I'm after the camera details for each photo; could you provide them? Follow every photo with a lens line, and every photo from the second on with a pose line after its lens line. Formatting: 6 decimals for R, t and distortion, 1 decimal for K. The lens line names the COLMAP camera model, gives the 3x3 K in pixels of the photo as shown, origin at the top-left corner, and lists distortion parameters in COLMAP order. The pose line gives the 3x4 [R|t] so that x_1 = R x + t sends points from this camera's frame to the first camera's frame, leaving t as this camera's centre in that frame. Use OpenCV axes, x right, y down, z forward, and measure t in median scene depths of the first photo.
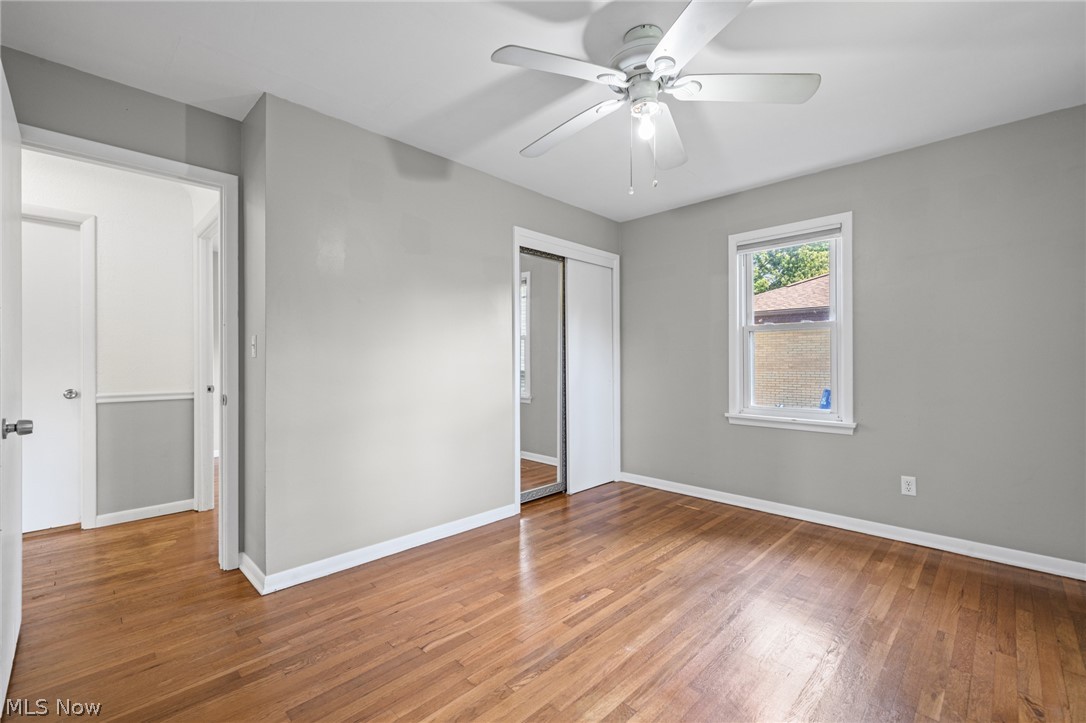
lens RADIAL K [[466.3, 0, 537.7], [0, 466.3, 362.3], [0, 0, 1]] dist [-0.000354, 0.000218]
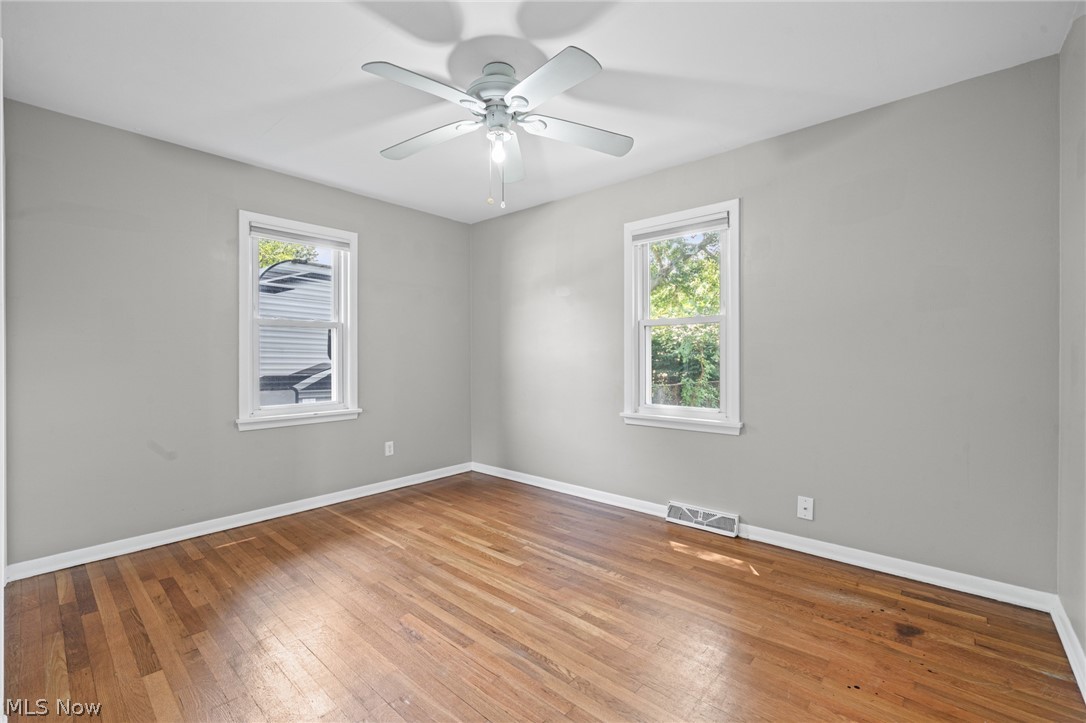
lens RADIAL K [[466.3, 0, 546.8], [0, 466.3, 358.7], [0, 0, 1]] dist [-0.000354, 0.000218]
pose [[-0.070611, -0.004355, 0.997494, -0.588761], [0.005837, 0.999972, 0.004779, -0.001864], [-0.997487, 0.006160, -0.070583, 0.623400]]
